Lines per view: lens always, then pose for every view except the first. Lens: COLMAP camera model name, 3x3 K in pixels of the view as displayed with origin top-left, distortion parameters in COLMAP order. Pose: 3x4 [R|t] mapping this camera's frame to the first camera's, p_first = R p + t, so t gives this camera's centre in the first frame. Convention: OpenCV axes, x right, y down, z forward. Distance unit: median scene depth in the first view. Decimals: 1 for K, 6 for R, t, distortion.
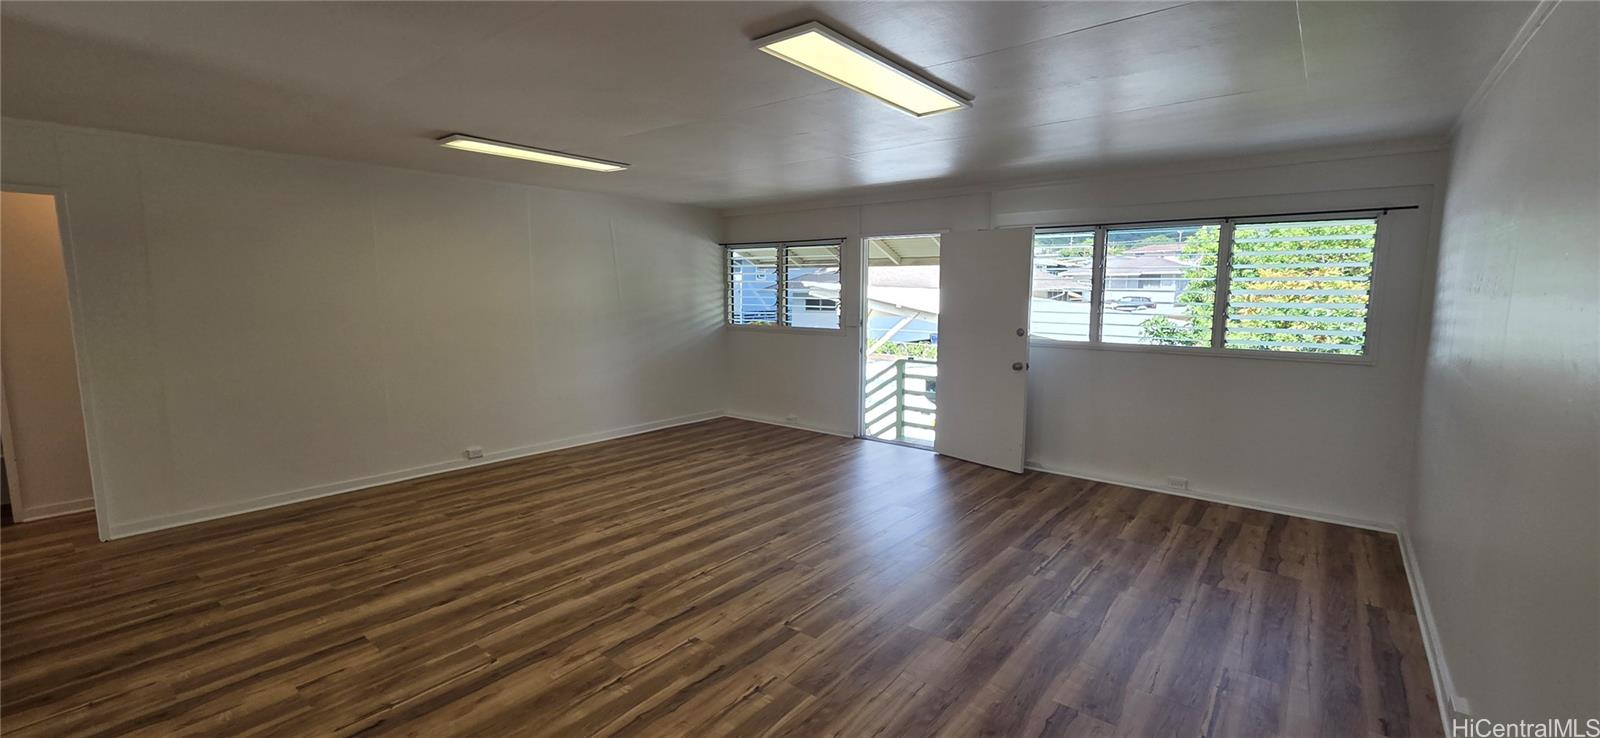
lens RADIAL K [[659.2, 0, 800.0], [0, 659.2, 369.0], [0, 0, 1]] dist [-0.000987, -0.000172]
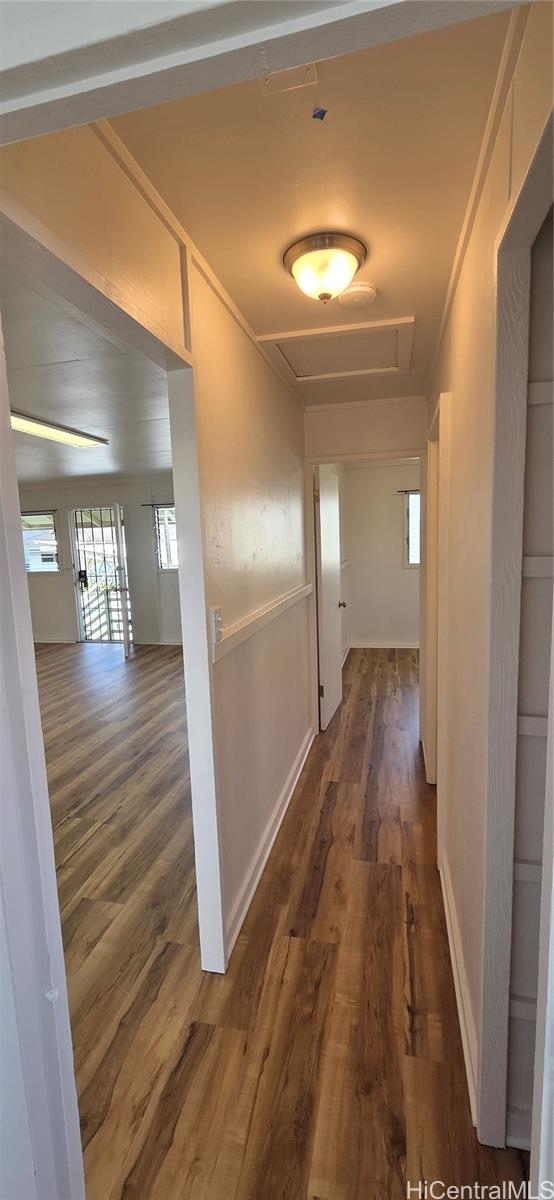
lens RADIAL K [[494.4, 0, 277.0], [0, 494.4, 600.0], [0, 0, 1]] dist [-0.000987, -0.000172]
pose [[0.900748, -0.091099, 0.424682, 0.024129], [0.092623, 0.995554, 0.017105, 0.031000], [-0.424352, 0.023928, 0.905181, -0.220259]]
